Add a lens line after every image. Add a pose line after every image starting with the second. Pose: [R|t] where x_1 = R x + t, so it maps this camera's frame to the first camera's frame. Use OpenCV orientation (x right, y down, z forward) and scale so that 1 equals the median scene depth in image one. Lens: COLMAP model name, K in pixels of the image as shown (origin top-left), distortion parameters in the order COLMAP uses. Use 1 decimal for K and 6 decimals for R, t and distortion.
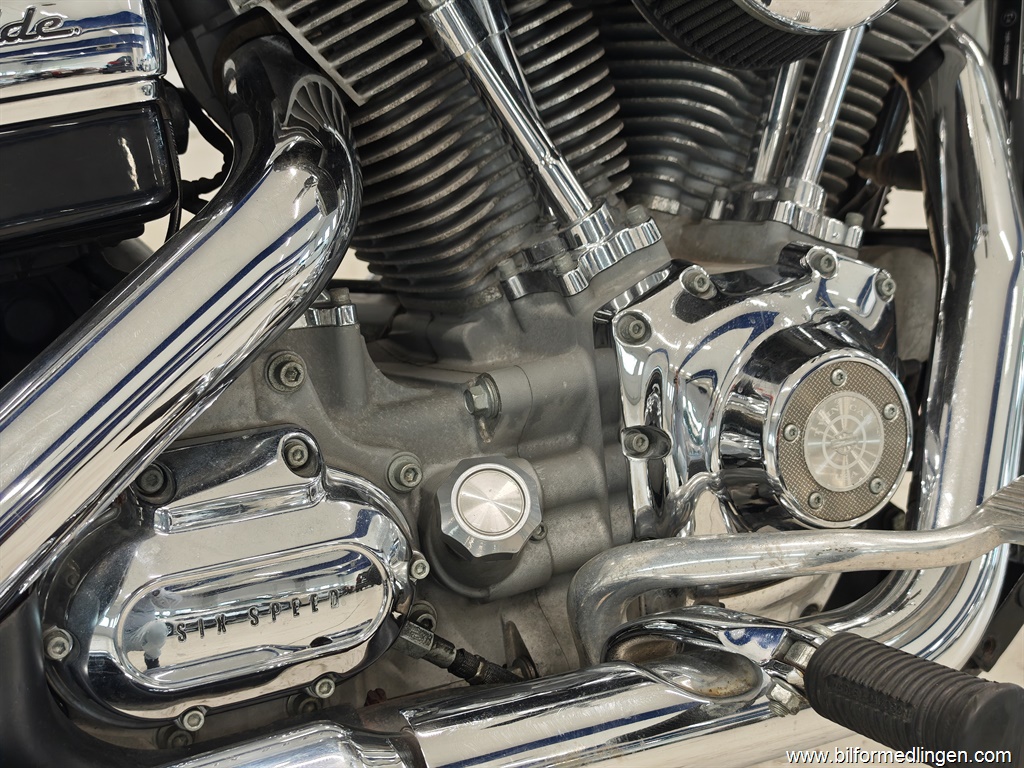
lens RADIAL K [[1359.9, 0, 511.2], [0, 1359.9, 381.4], [0, 0, 1]] dist [0.058416, 0.000000]
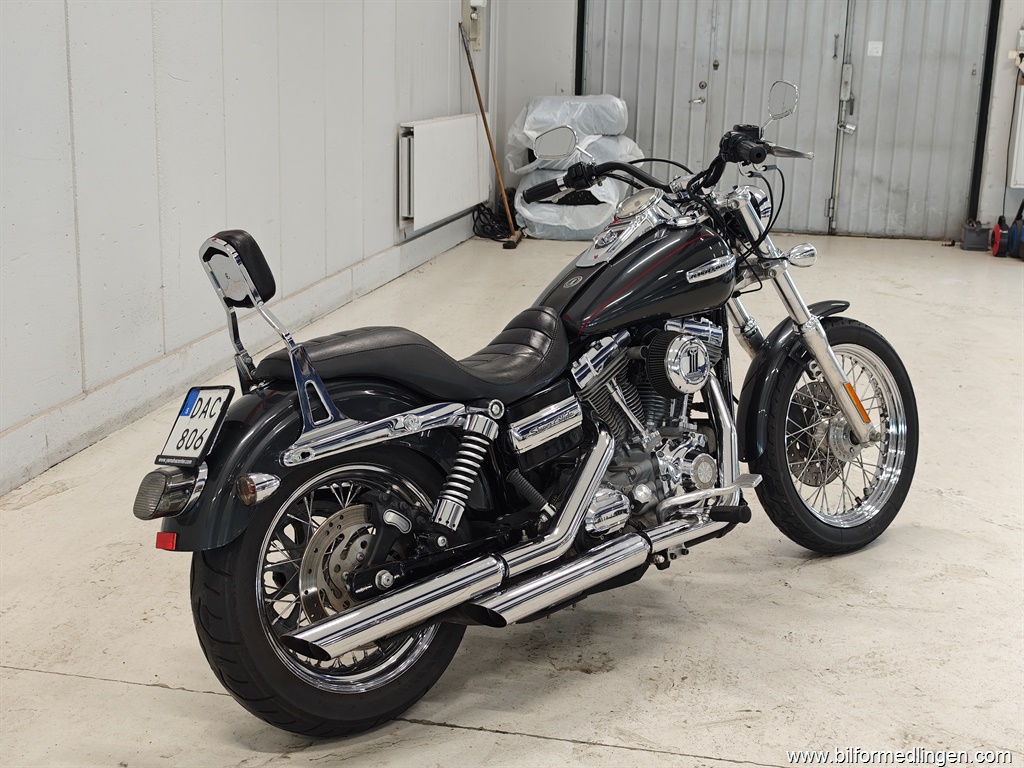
lens RADIAL K [[1359.9, 0, 515.6], [0, 1359.9, 380.3], [0, 0, 1]] dist [0.058416, 0.000000]
pose [[0.966616, -0.110067, 0.231383, -1.520911], [0.121467, 0.991958, -0.035566, -0.194772], [-0.225607, 0.062484, 0.972212, -3.667305]]
